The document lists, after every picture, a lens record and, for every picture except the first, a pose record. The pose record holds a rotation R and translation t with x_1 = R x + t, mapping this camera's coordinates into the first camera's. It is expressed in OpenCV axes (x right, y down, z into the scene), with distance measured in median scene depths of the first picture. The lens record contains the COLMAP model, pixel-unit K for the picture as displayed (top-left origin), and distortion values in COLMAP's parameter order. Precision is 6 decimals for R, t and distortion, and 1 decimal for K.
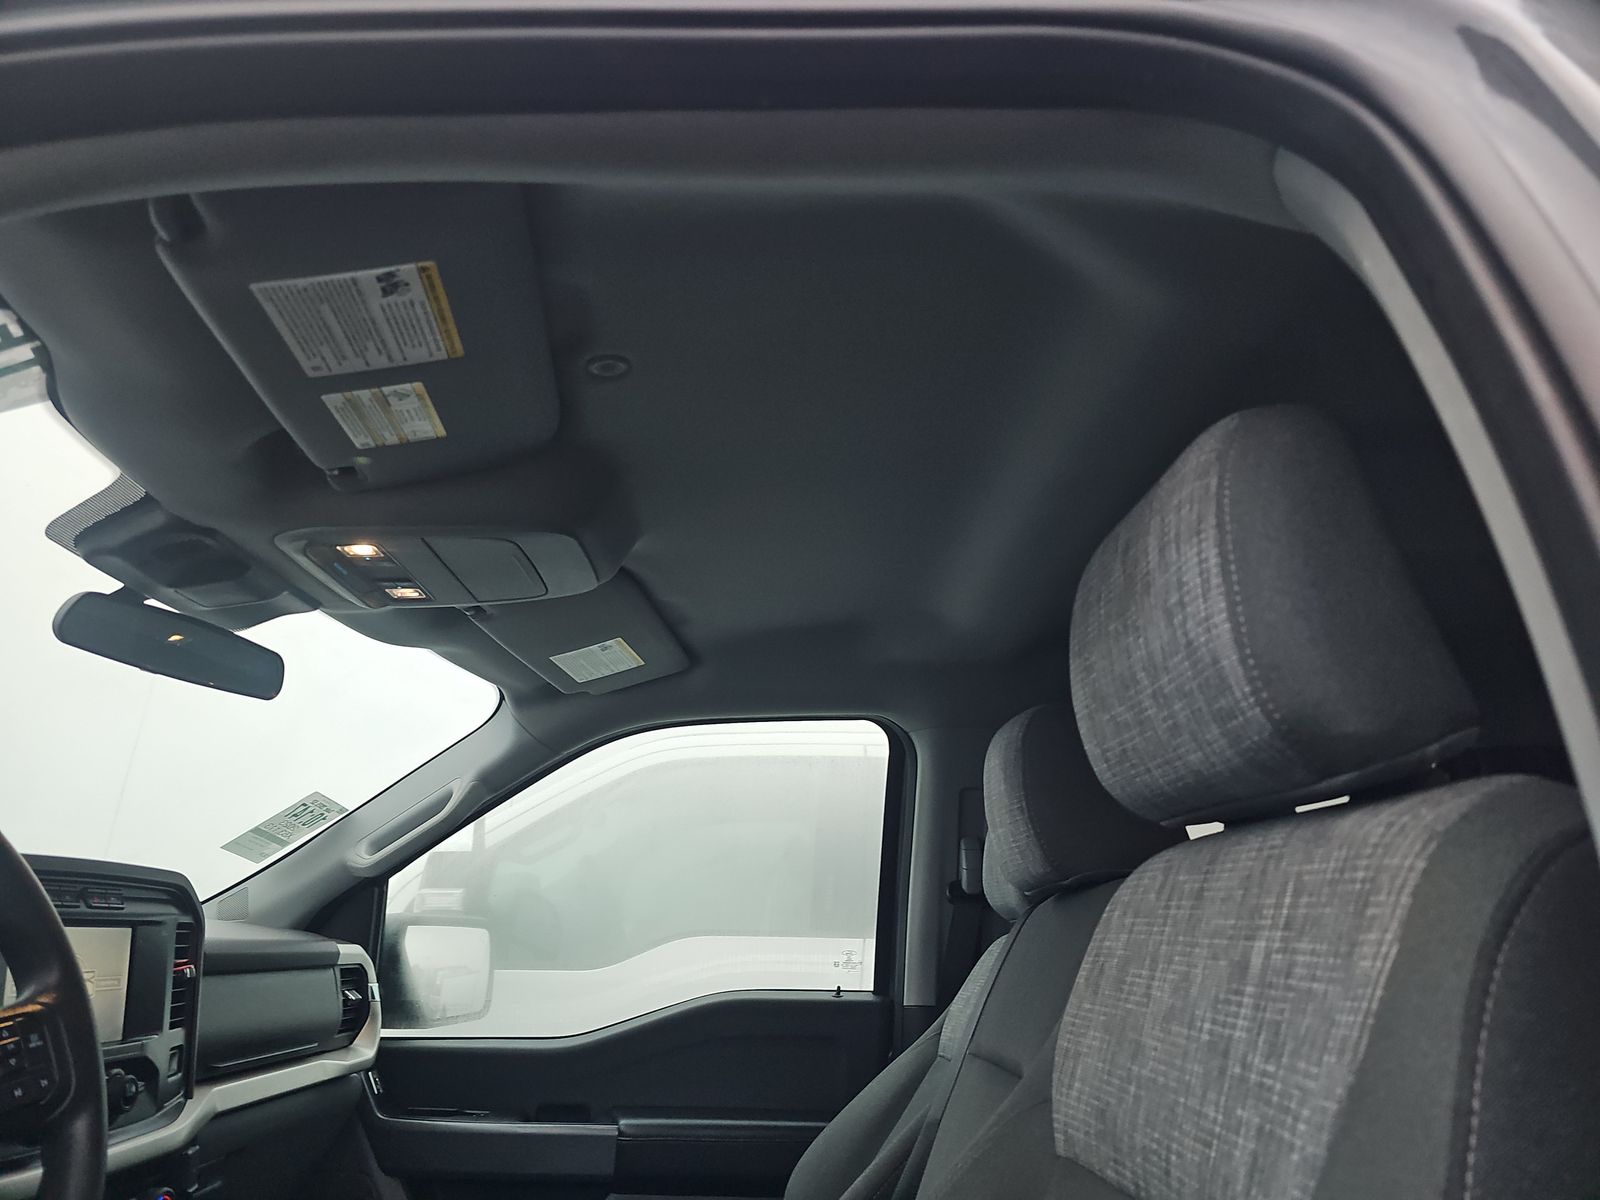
lens RADIAL K [[1052.8, 0, 810.3], [0, 1052.8, 583.1], [0, 0, 1]] dist [0.050199, -0.037037]
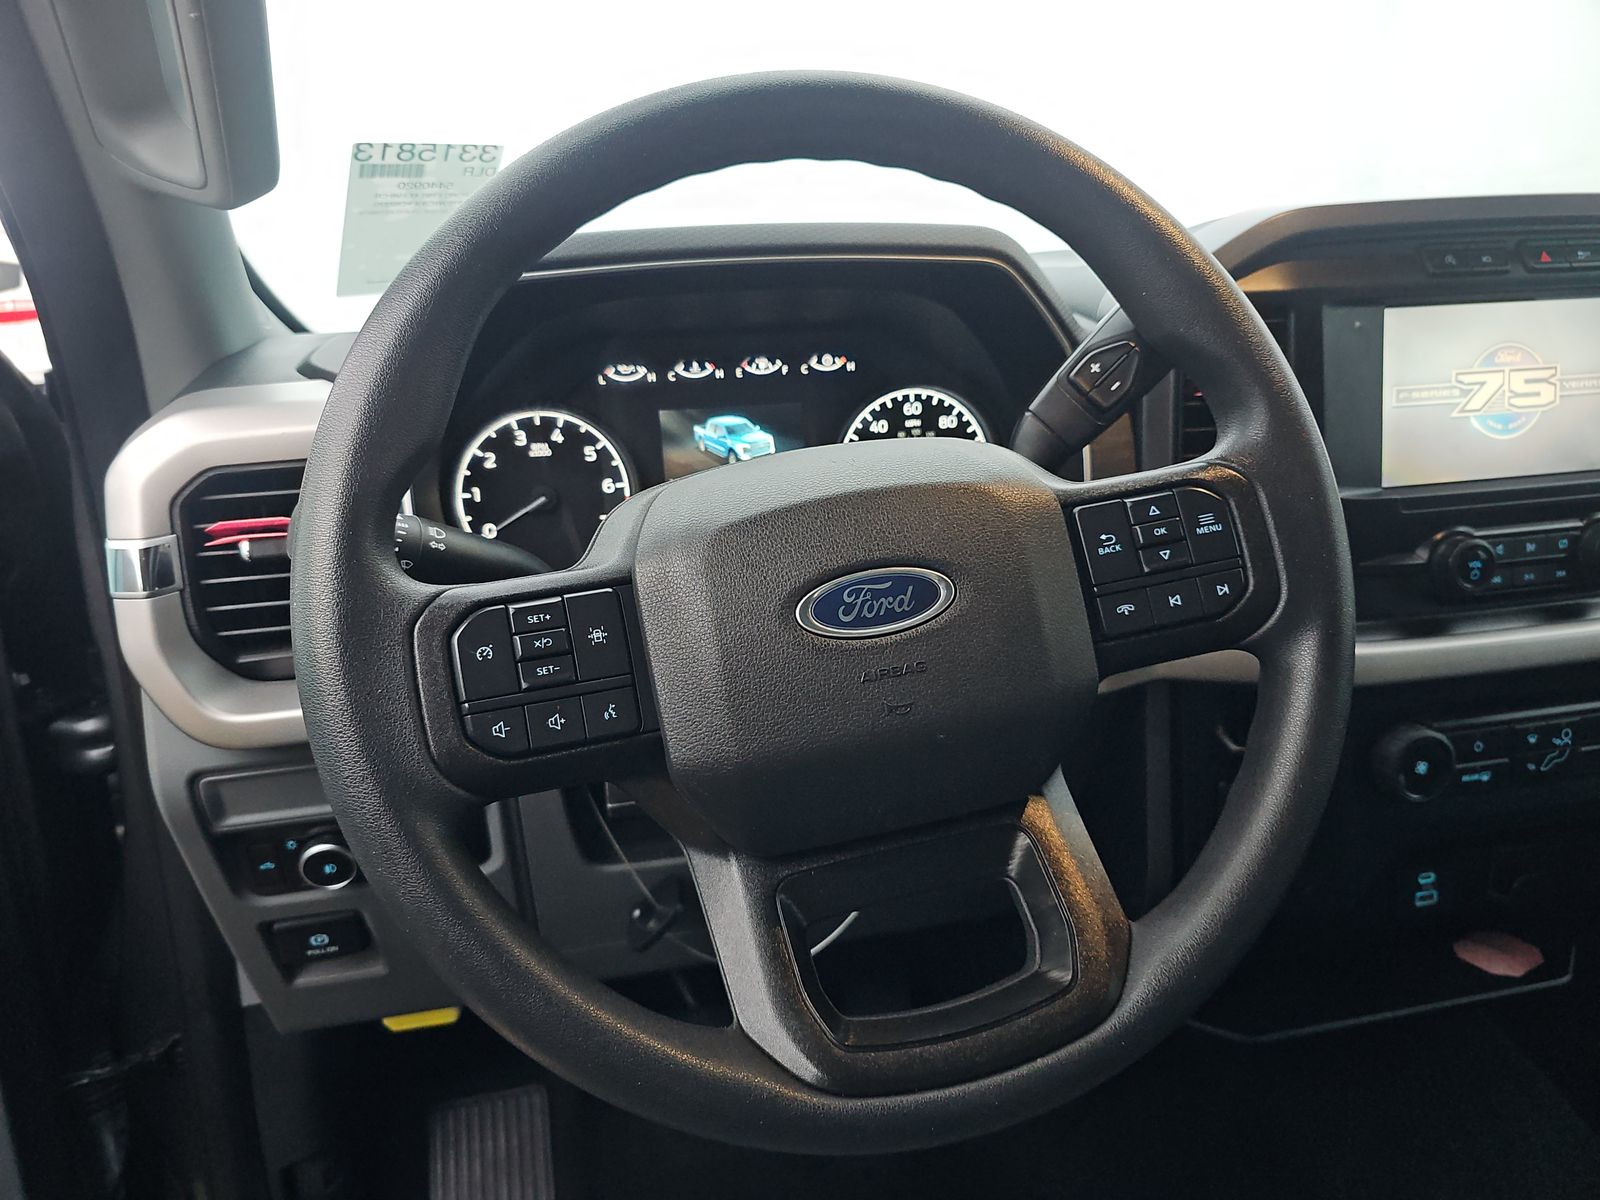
lens RADIAL K [[1052.8, 0, 801.7], [0, 1052.8, 593.3], [0, 0, 1]] dist [0.050199, -0.037037]
pose [[0.179343, 0.254842, -0.950206, -0.115438], [0.353573, 0.884634, 0.303989, 0.130521], [0.918054, -0.390485, 0.068548, 0.493009]]
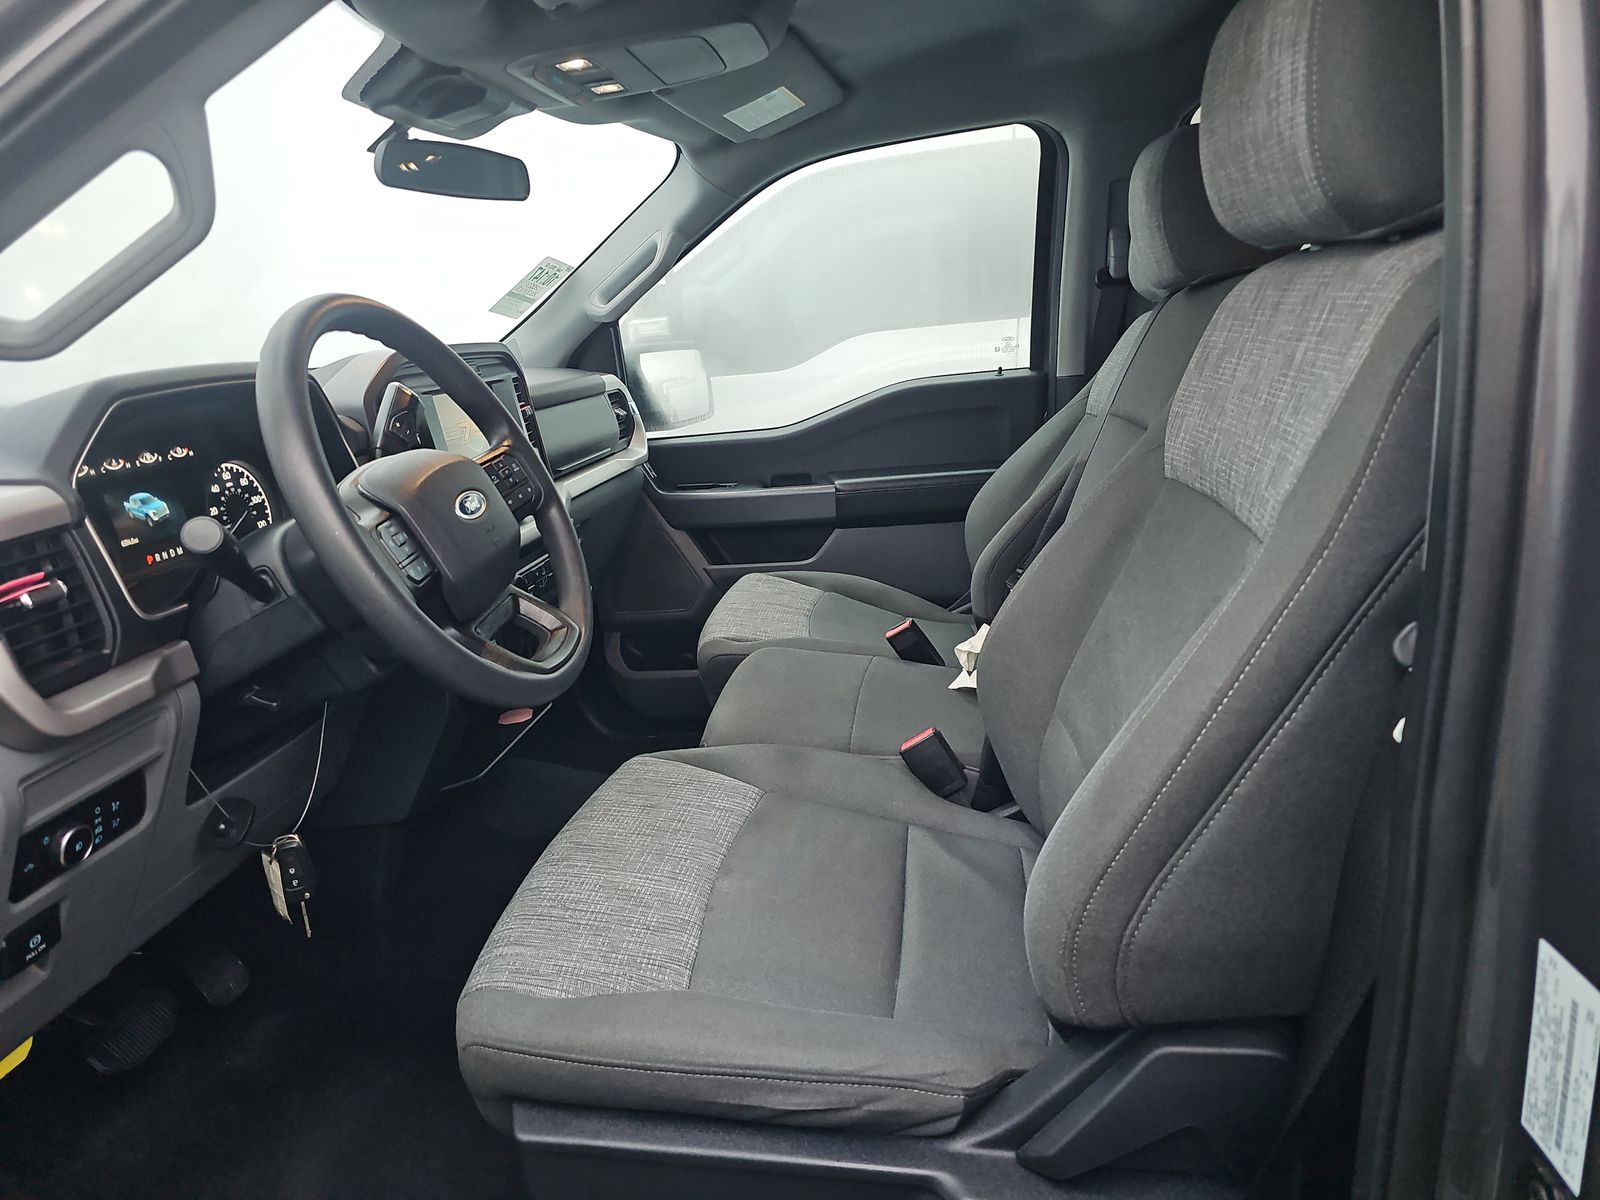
lens RADIAL K [[1052.8, 0, 783.8], [0, 1052.8, 594.8], [0, 0, 1]] dist [0.050199, -0.037037]
pose [[0.981843, -0.064452, -0.178408, -0.029681], [0.151973, 0.830122, 0.536471, -0.147311], [0.113524, -0.553844, 0.824845, -0.270487]]
